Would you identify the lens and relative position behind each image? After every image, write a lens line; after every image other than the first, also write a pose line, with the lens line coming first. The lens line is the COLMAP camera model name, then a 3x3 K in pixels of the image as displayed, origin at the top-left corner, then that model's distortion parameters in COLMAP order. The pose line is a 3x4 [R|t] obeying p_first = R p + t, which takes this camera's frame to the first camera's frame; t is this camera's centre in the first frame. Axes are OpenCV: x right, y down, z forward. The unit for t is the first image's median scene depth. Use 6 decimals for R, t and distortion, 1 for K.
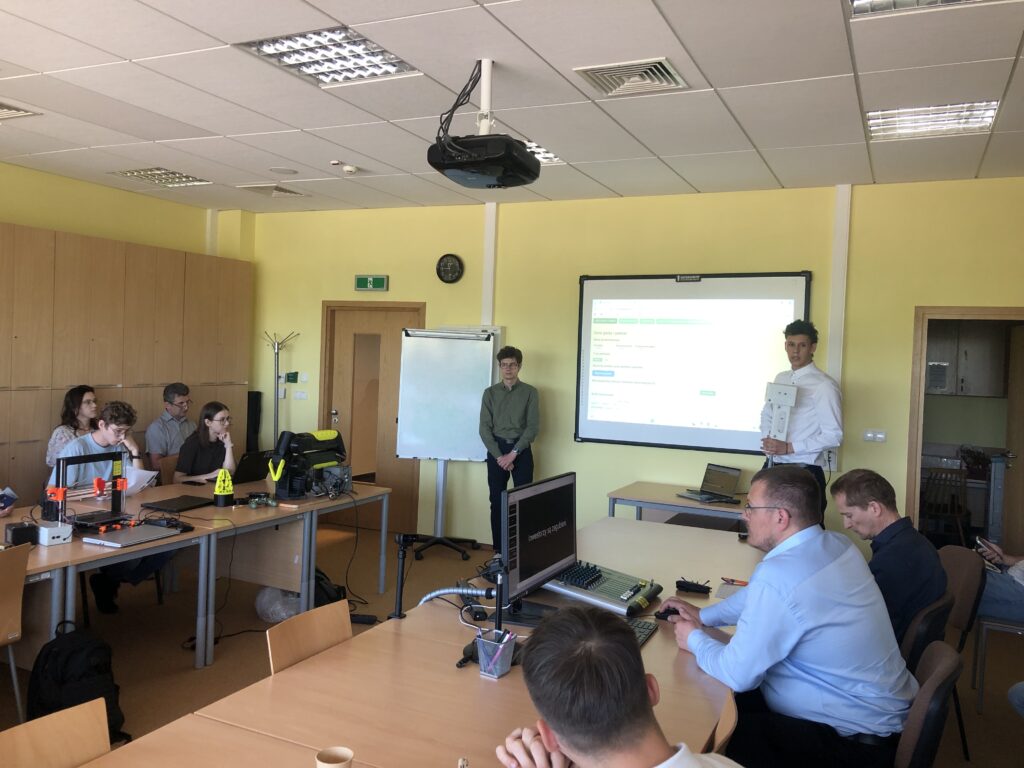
lens RADIAL K [[841.5, 0, 511.0], [0, 841.5, 363.6], [0, 0, 1]] dist [0.059434, -0.070004]
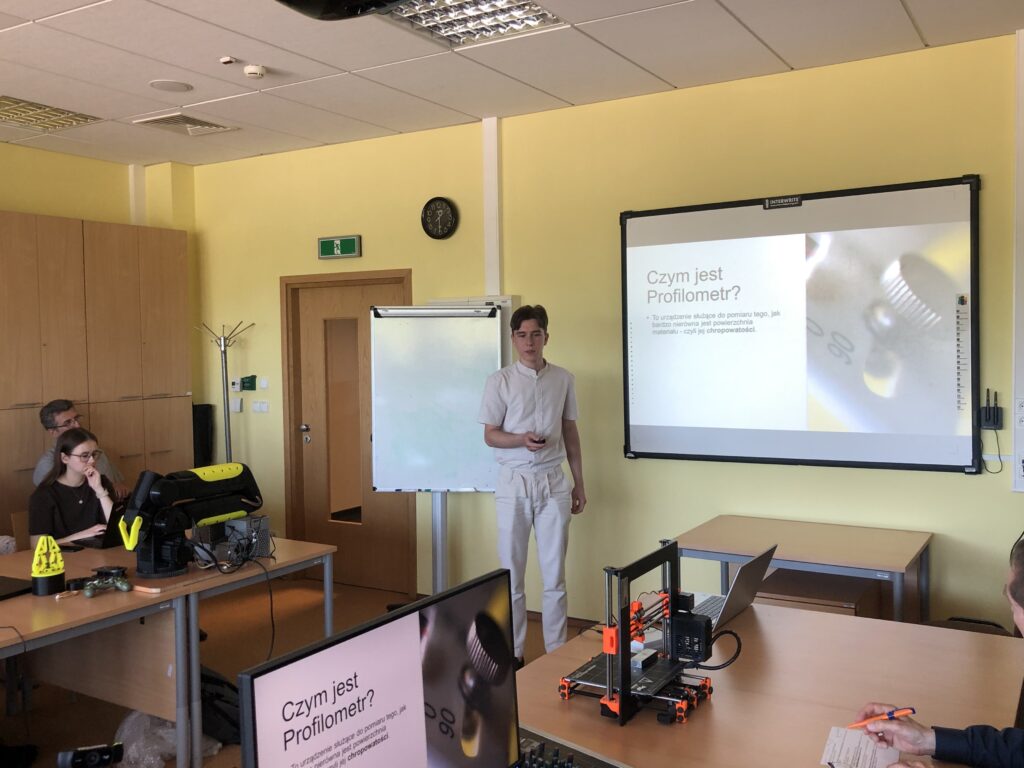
lens RADIAL K [[922.3, 0, 525.5], [0, 922.3, 372.0], [0, 0, 1]] dist [0.014962, -0.006404]
pose [[0.993719, -0.051829, -0.099175, 0.093793], [0.054014, 0.998350, 0.019474, 0.005886], [0.098002, -0.024709, 0.994879, 0.325304]]
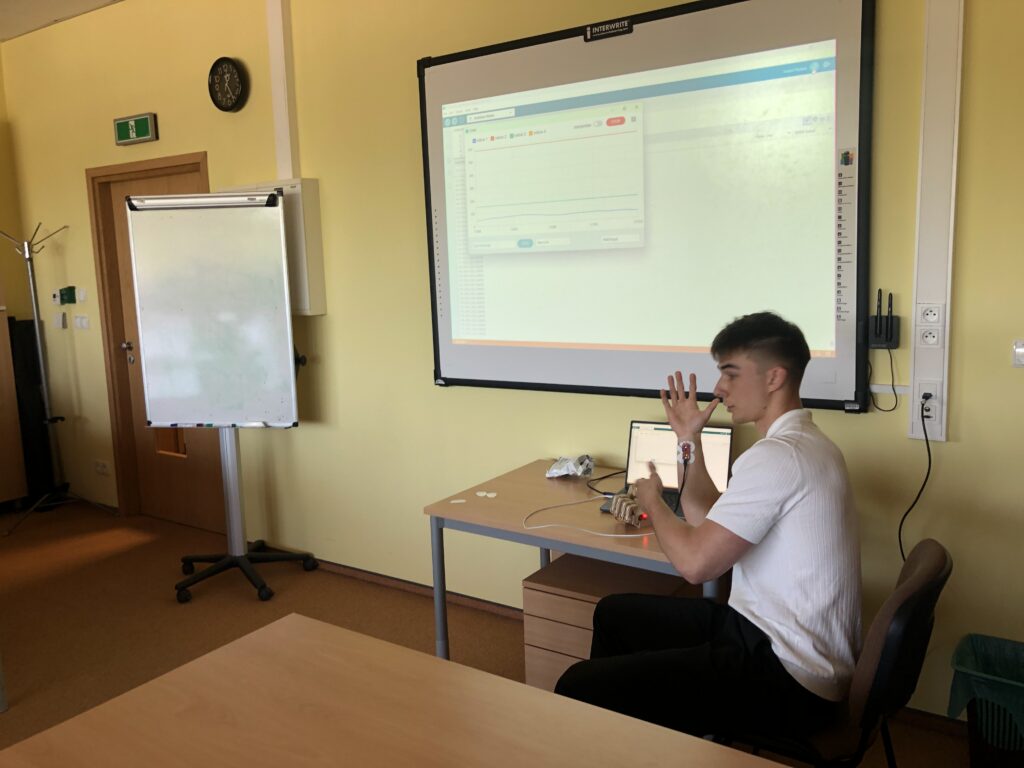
lens RADIAL K [[835.9, 0, 538.0], [0, 835.9, 356.9], [0, 0, 1]] dist [-0.027992, 0.001512]
pose [[0.986094, -0.053105, -0.157477, 0.285419], [0.070810, 0.991512, 0.109038, 0.029045], [0.150350, -0.118673, 0.981484, 0.639927]]
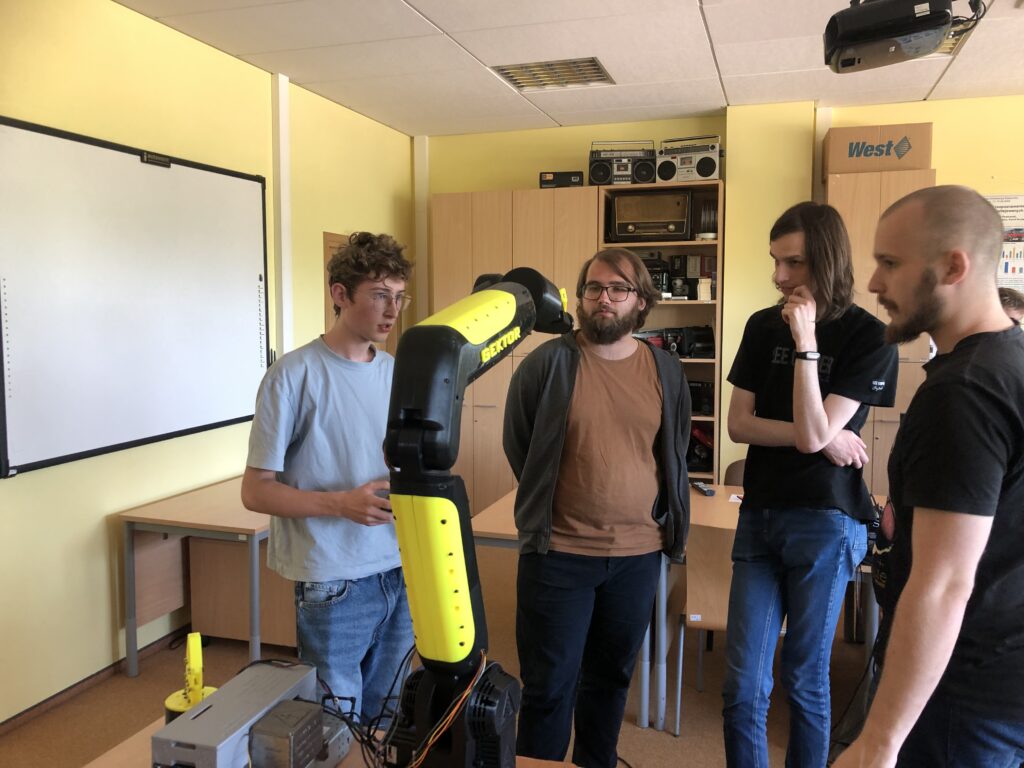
lens RADIAL K [[841.5, 0, 511.0], [0, 841.5, 363.6], [0, 0, 1]] dist [0.059434, -0.070004]
pose [[-0.122141, -0.103745, 0.987076, -0.532417], [0.008091, 0.994385, 0.105514, -0.021665], [-0.992480, 0.020874, -0.120616, 1.001751]]
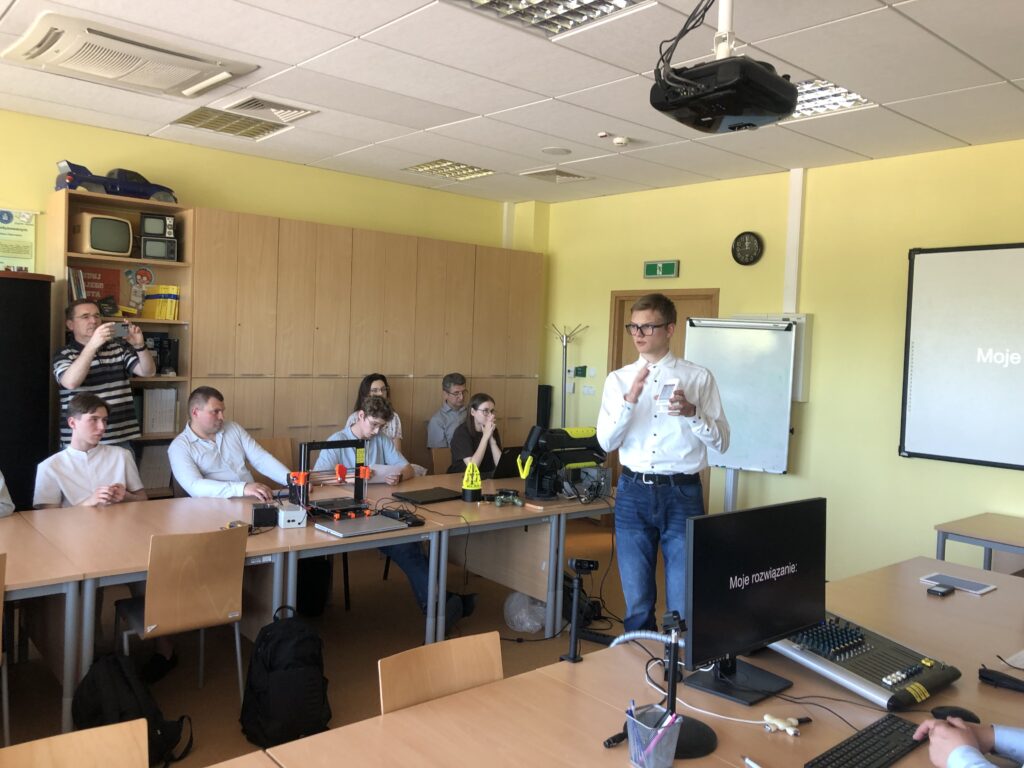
lens RADIAL K [[841.5, 0, 511.0], [0, 841.5, 363.6], [0, 0, 1]] dist [0.059434, -0.070004]
pose [[0.914657, 0.012289, -0.404045, 0.081086], [-0.012198, 0.999922, 0.002799, 0.008601], [0.404047, 0.002369, 0.914735, 0.139316]]
